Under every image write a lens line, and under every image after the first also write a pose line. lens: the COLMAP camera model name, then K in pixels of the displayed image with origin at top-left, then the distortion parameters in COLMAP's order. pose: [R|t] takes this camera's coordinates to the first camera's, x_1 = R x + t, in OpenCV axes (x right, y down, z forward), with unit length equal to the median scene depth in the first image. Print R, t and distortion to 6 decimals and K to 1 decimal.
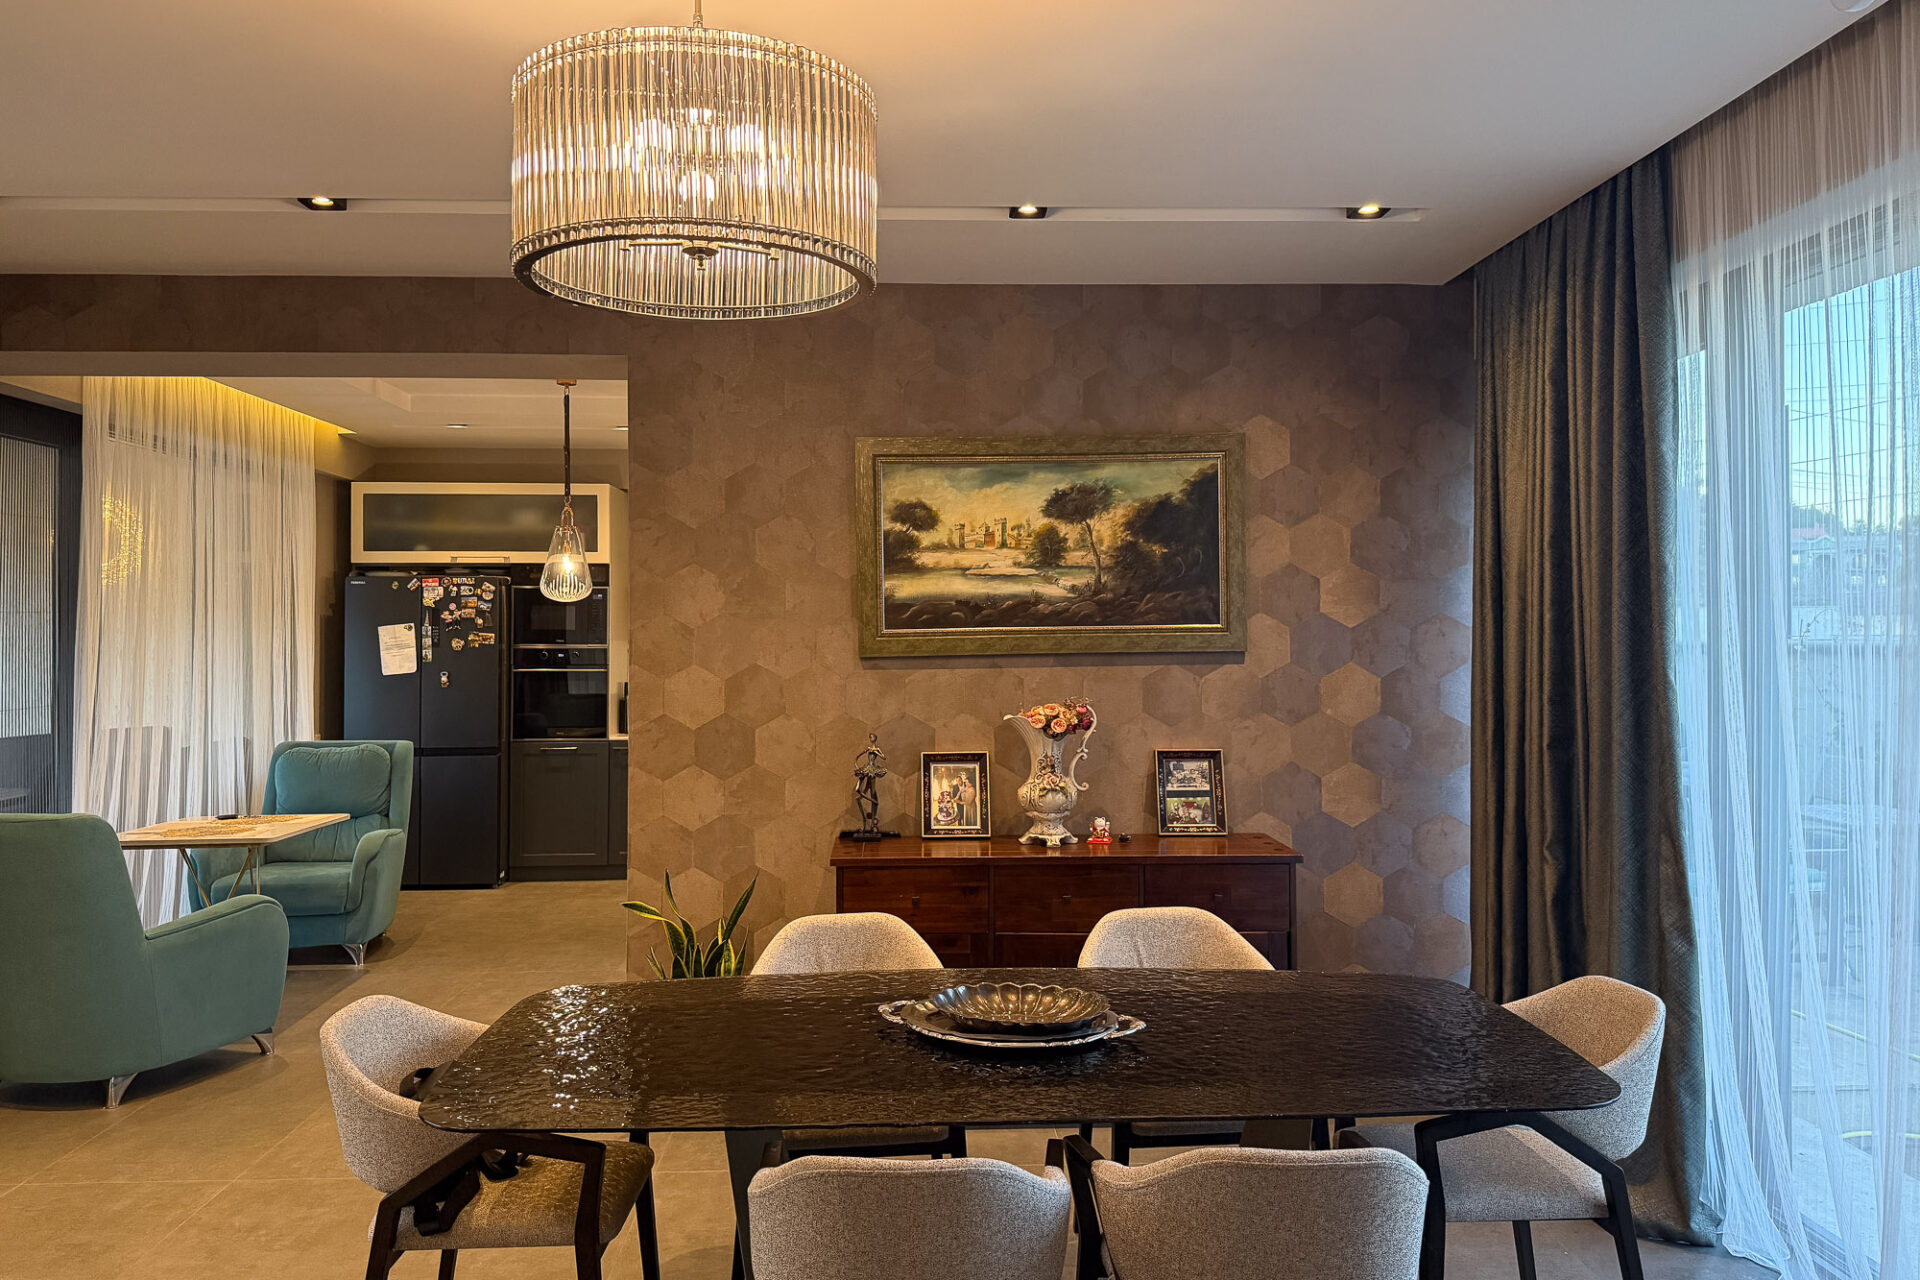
lens RADIAL K [[1335.2, 0, 960.0], [0, 1335.2, 640.0], [0, 0, 1]] dist [0.189887, -0.373180]
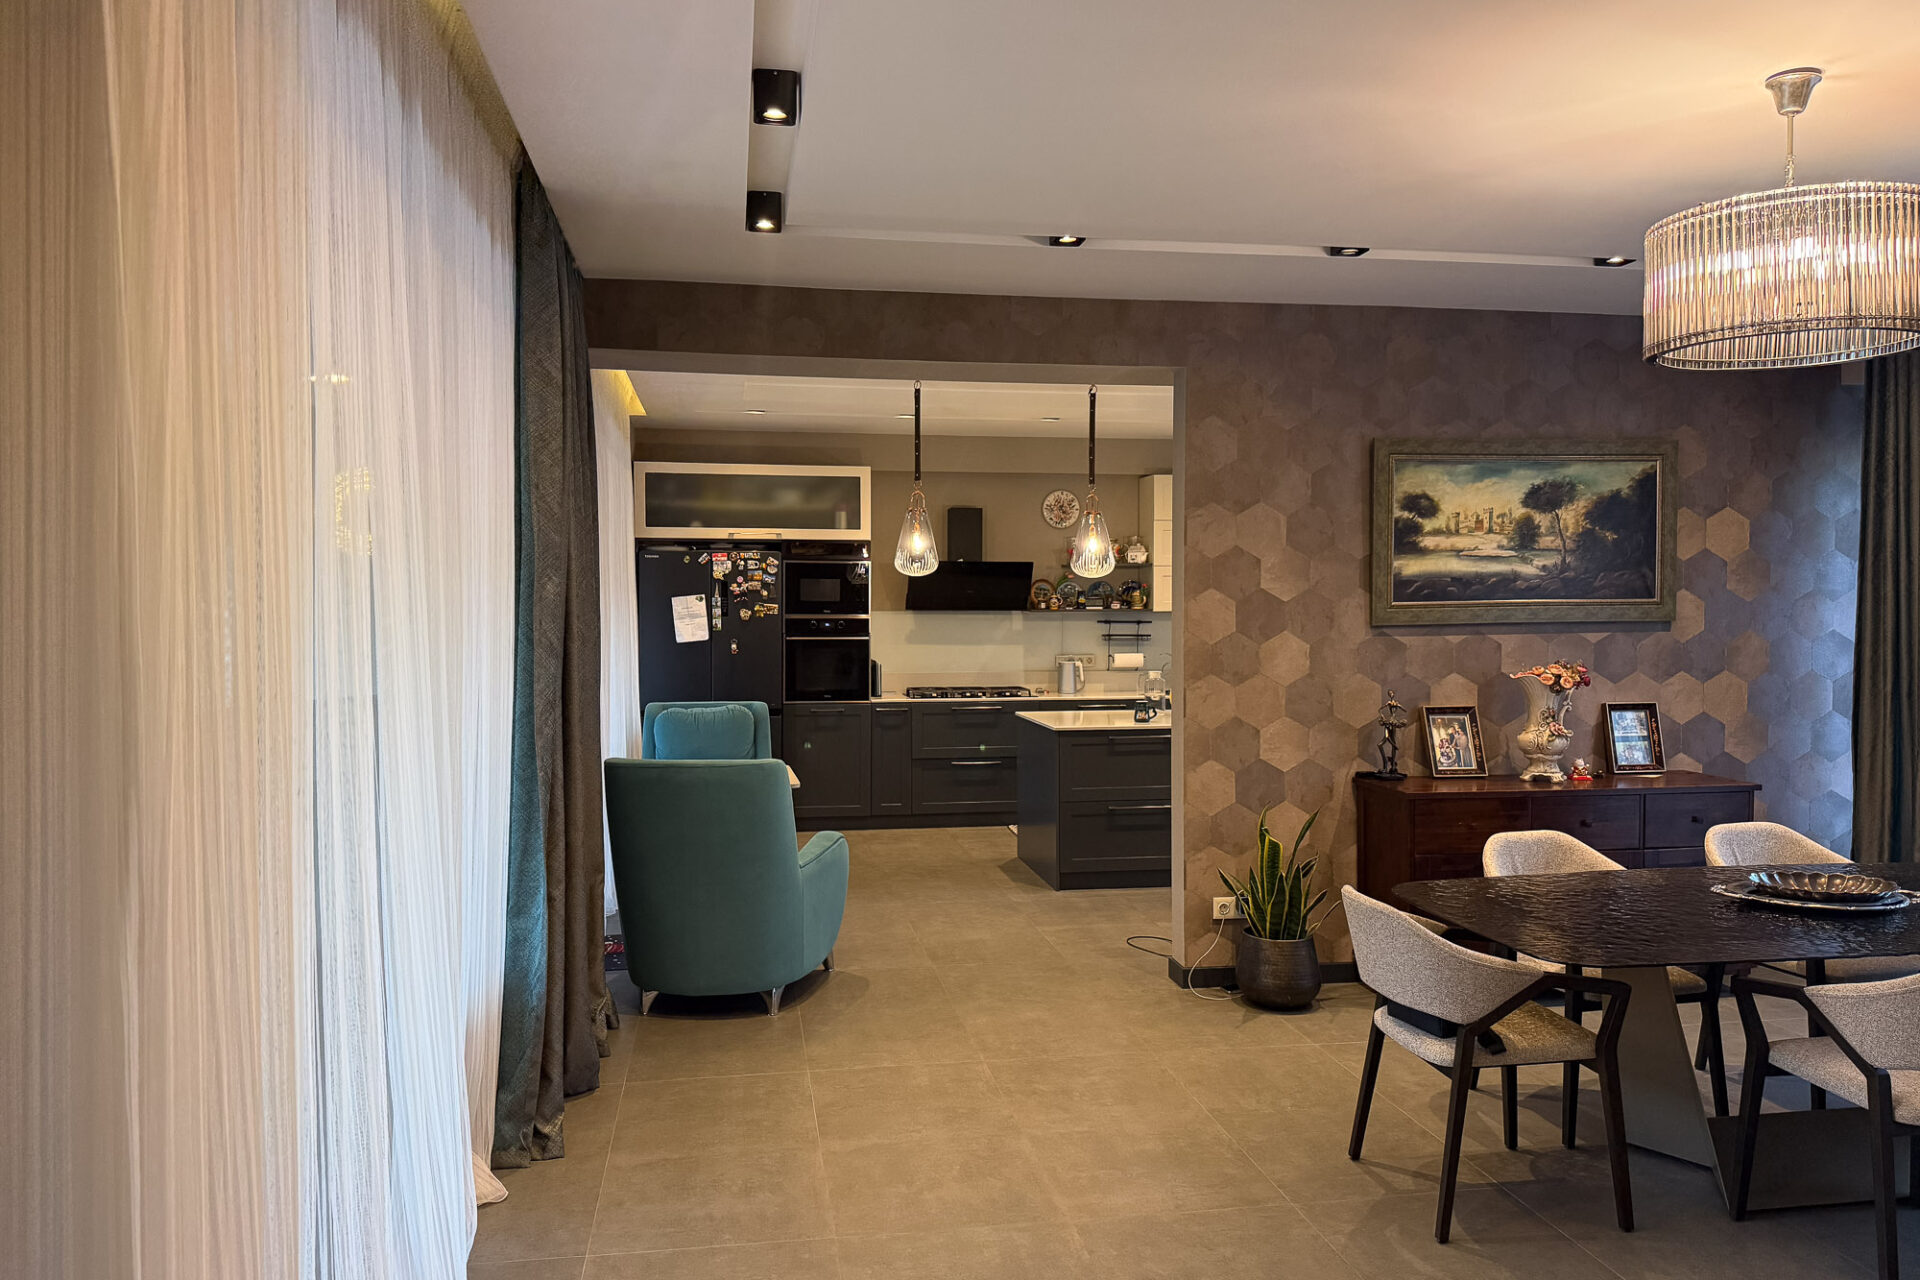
lens RADIAL K [[1321.6, 0, 951.9], [0, 1321.6, 669.2], [0, 0, 1]] dist [0.042799, -0.083759]
pose [[0.993621, -0.003297, 0.112726, -0.572228], [-0.001687, 0.999026, 0.044086, 0.000309], [-0.112762, -0.043995, 0.992648, -0.116354]]
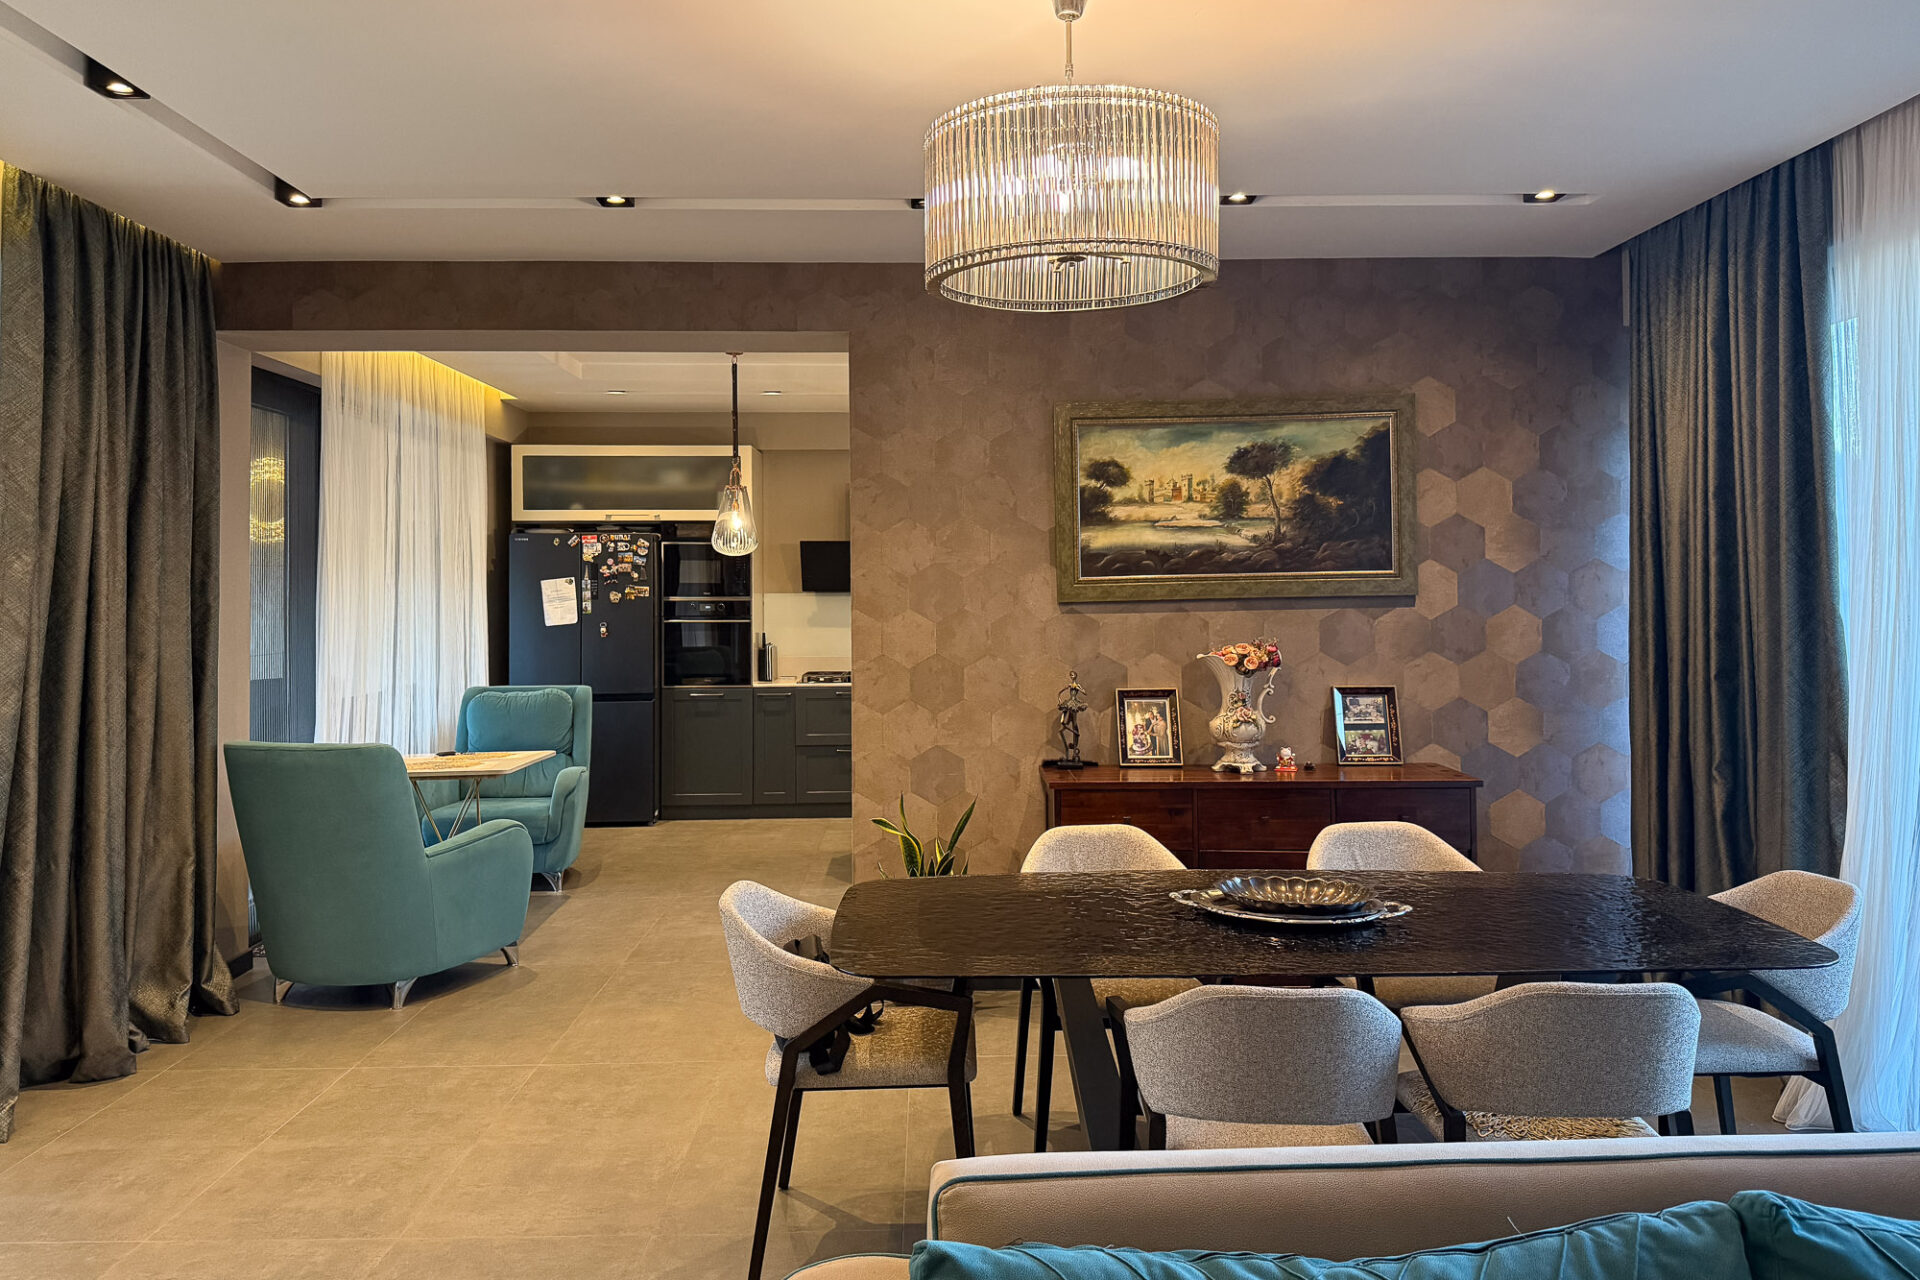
lens RADIAL K [[1354.6, 0, 959.3], [0, 1354.6, 593.5], [0, 0, 1]] dist [0.165029, -0.296488]
pose [[0.999684, -0.005095, -0.024616, -0.128540], [0.005034, 0.999984, -0.002503, 0.007989], [0.024629, 0.002378, 0.999694, -0.115349]]
